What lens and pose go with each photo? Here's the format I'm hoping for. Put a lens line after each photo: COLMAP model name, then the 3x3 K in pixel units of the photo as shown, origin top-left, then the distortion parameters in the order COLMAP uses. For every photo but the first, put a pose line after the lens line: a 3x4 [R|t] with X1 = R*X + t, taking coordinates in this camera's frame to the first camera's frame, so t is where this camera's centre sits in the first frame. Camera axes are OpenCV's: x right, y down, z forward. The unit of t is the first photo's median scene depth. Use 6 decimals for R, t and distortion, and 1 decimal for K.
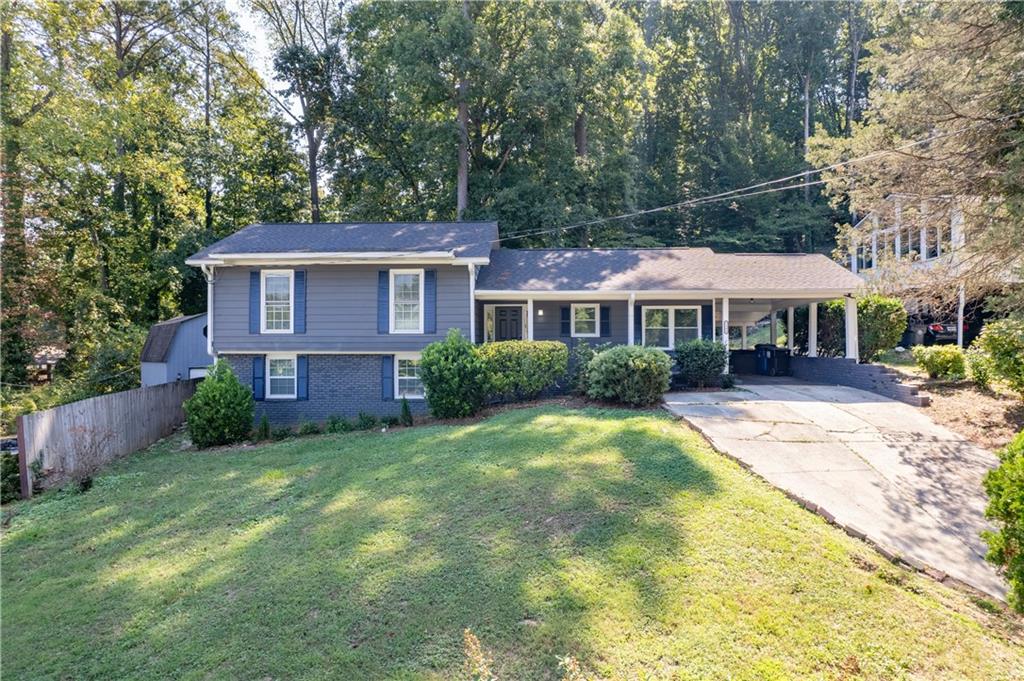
lens RADIAL K [[650.3, 0, 516.6], [0, 650.3, 342.0], [0, 0, 1]] dist [-0.052736, 0.035474]
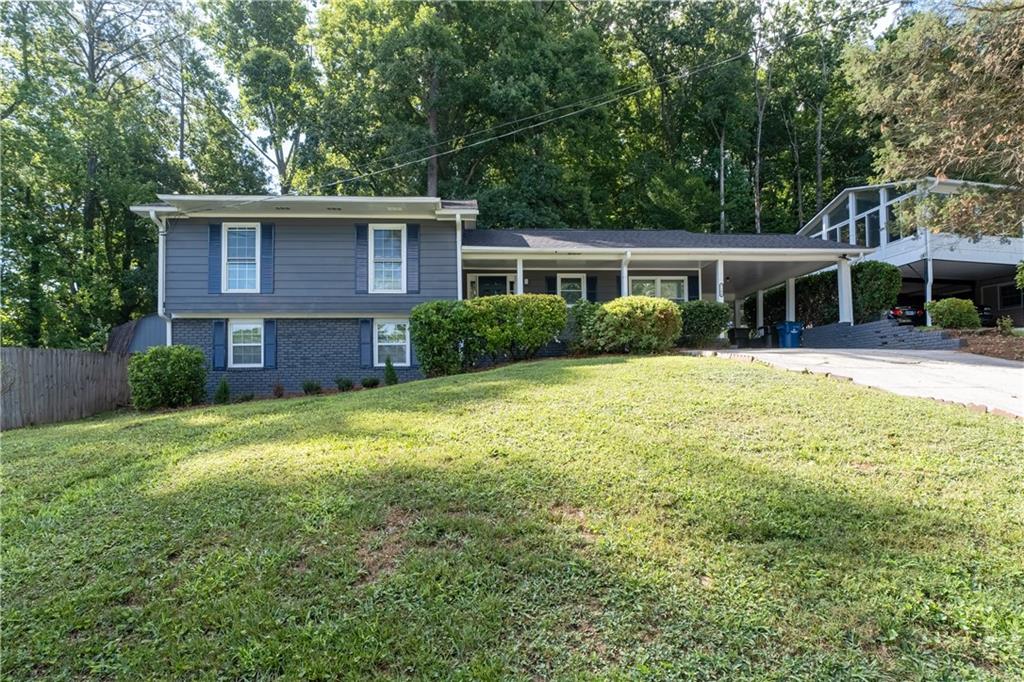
lens RADIAL K [[527.7, 0, 505.9], [0, 527.7, 380.3], [0, 0, 1]] dist [-0.015371, -0.000618]
pose [[0.996281, -0.007021, 0.085880, -0.067598], [0.008010, 0.999905, -0.011175, 0.120288], [-0.085793, 0.011821, 0.996243, 0.244995]]
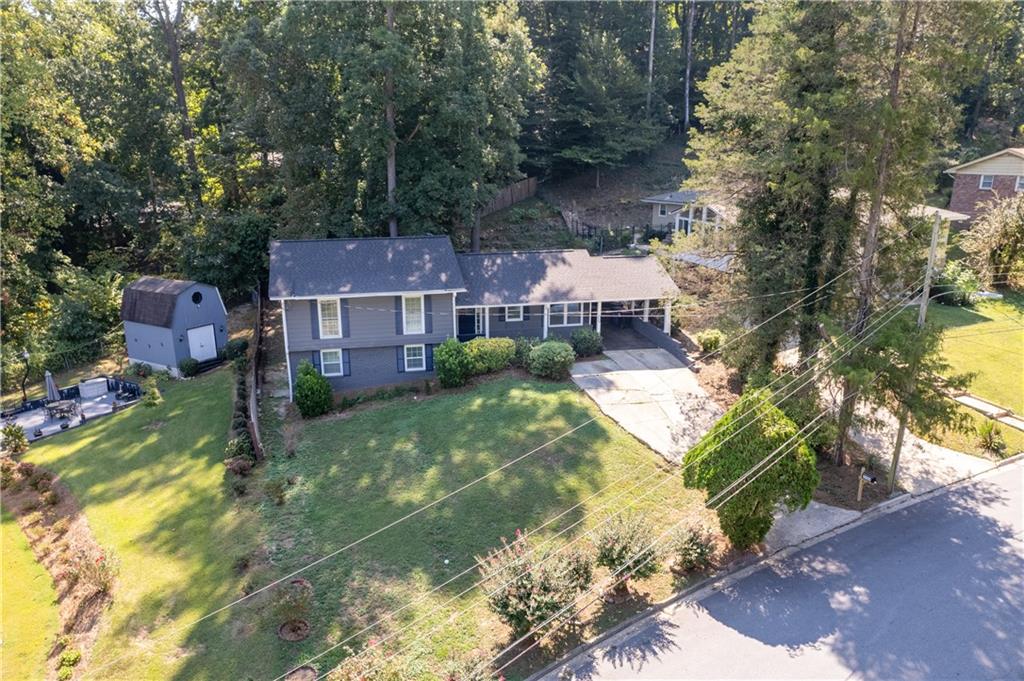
lens RADIAL K [[759.7, 0, 497.9], [0, 759.7, 389.0], [0, 0, 1]] dist [-0.041192, -0.000461]
pose [[0.969311, -0.077713, 0.233232, -0.421889], [0.001863, 0.951016, 0.309136, -0.470112], [-0.245831, -0.299215, 0.921975, -0.845494]]
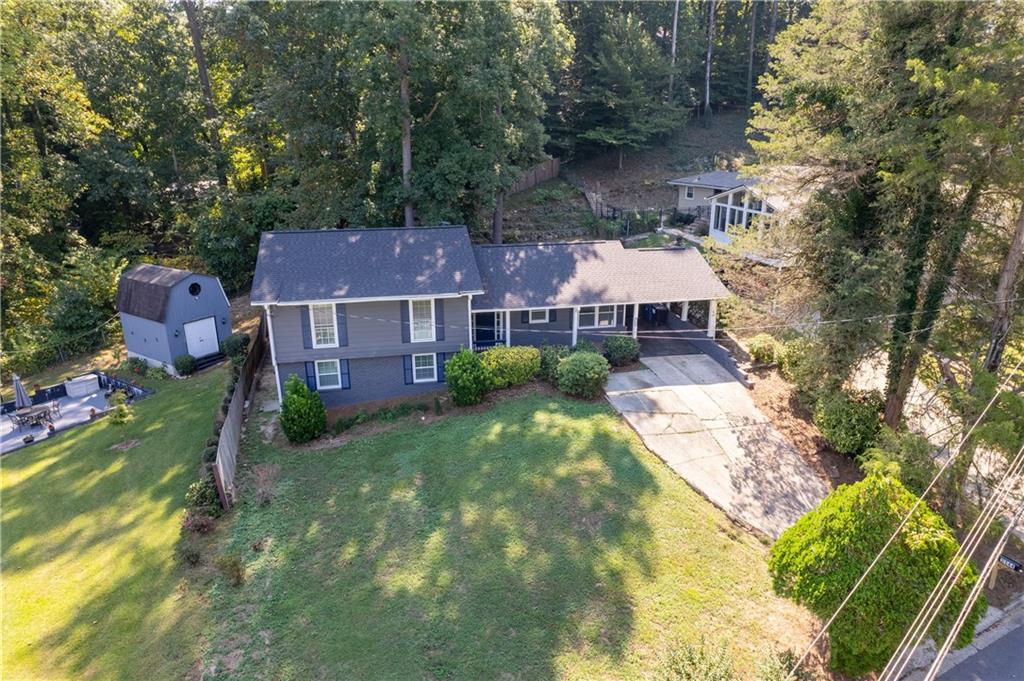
lens RADIAL K [[650.3, 0, 515.4], [0, 650.3, 339.1], [0, 0, 1]] dist [-0.052736, 0.035474]
pose [[0.971675, -0.072059, 0.225069, -0.293144], [-0.001867, 0.950008, 0.312219, -0.458376], [-0.236316, -0.303796, 0.922964, -0.339466]]
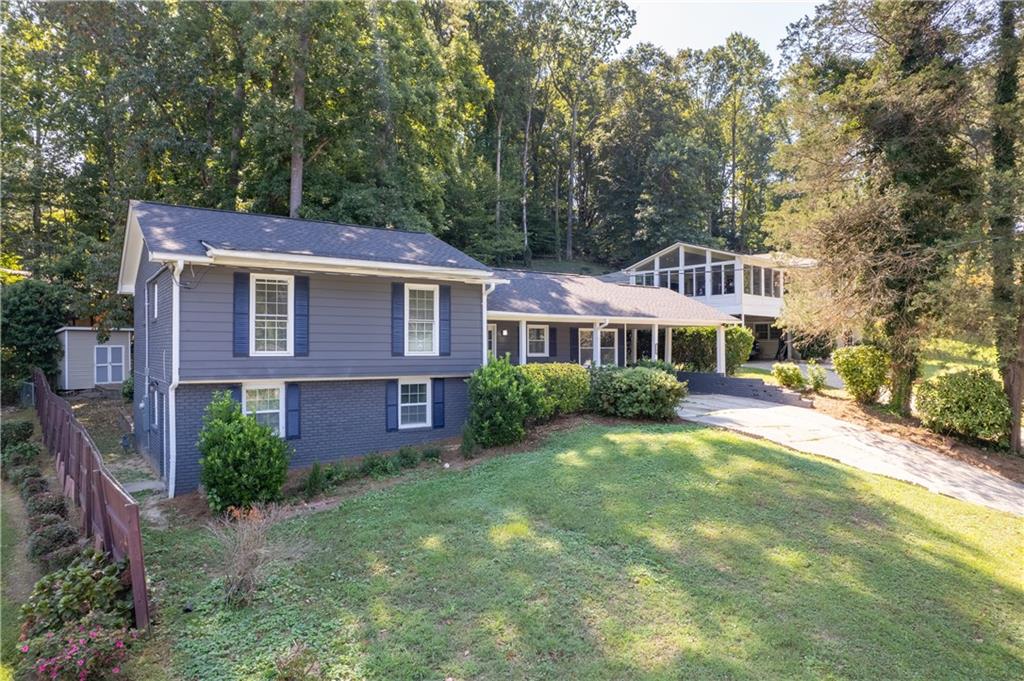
lens RADIAL K [[650.3, 0, 512.0], [0, 650.3, 344.6], [0, 0, 1]] dist [-0.052736, 0.035474]
pose [[0.798836, 0.004111, 0.601535, -0.615452], [-0.002507, 0.999991, -0.003504, -0.025532], [-0.601544, 0.001290, 0.798839, 0.204726]]
